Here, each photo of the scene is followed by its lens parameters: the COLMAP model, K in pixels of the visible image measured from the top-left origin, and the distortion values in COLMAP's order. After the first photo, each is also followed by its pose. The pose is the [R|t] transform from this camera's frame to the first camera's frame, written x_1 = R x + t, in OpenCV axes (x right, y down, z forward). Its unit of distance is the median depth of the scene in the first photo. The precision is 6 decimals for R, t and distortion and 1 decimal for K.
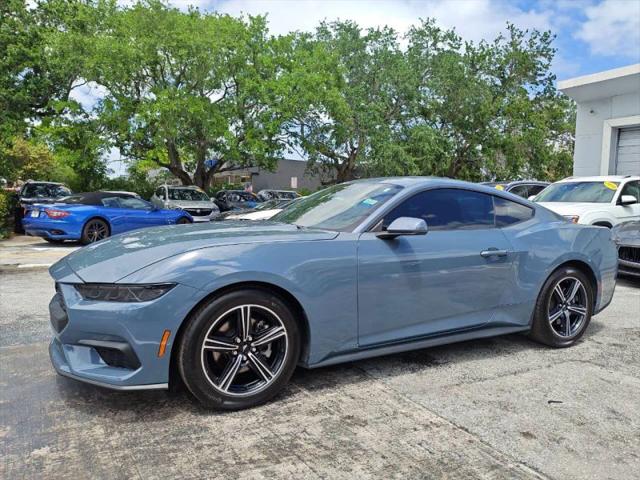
lens RADIAL K [[466.7, 0, 320.5], [0, 466.7, 234.1], [0, 0, 1]] dist [0.031091, -0.039584]
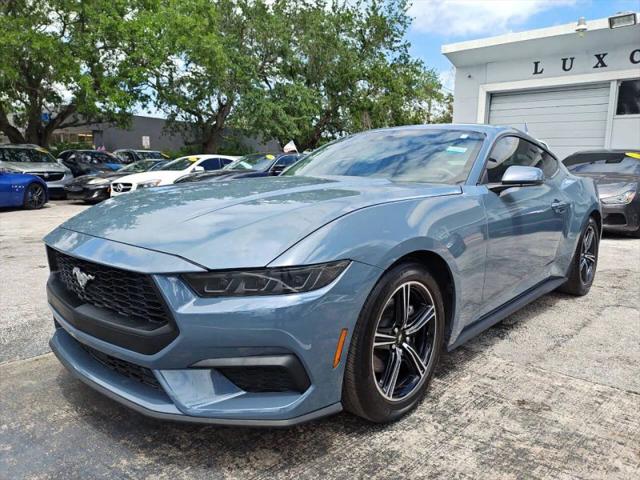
lens RADIAL K [[466.7, 0, 331.2], [0, 466.7, 234.0], [0, 0, 1]] dist [0.031091, -0.039584]
pose [[0.938026, -0.056613, 0.341909, -0.154322], [0.030091, 0.996146, 0.082387, 0.002613], [-0.345256, -0.066992, 0.936115, 0.100865]]
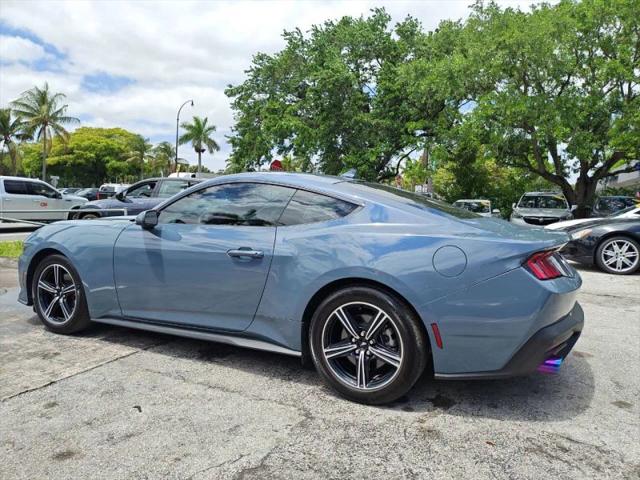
lens RADIAL K [[467.1, 0, 321.8], [0, 467.1, 239.1], [0, 0, 1]] dist [0.030635, -0.047590]
pose [[0.579355, 0.056277, -0.813130, 0.459440], [-0.065892, 0.997582, 0.022094, -0.005880], [0.812408, 0.040778, 0.581662, 0.237402]]
